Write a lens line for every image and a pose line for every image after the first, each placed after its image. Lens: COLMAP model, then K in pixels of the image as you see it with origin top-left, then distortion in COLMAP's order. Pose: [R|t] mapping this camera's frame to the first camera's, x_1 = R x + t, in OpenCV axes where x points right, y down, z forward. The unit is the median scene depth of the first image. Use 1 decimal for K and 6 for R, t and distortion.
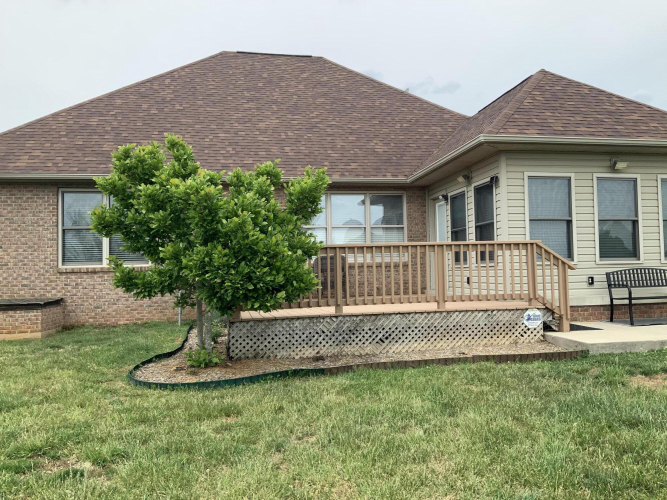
lens RADIAL K [[515.9, 0, 333.5], [0, 515.9, 250.0], [0, 0, 1]] dist [0.070189, 0.003577]
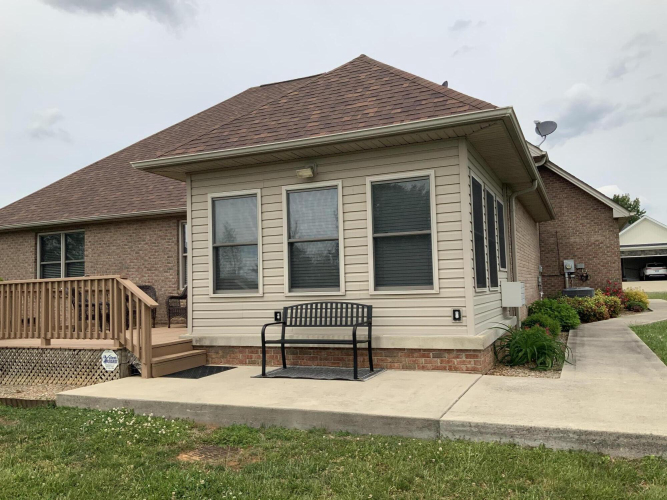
lens RADIAL K [[558.4, 0, 333.5], [0, 558.4, 250.0], [0, 0, 1]] dist [0.068666, -0.101659]
pose [[0.821013, -0.050172, -0.568700, 1.112352], [0.033042, 0.998637, -0.040401, -0.008941], [0.569952, 0.014379, 0.821552, 0.348802]]
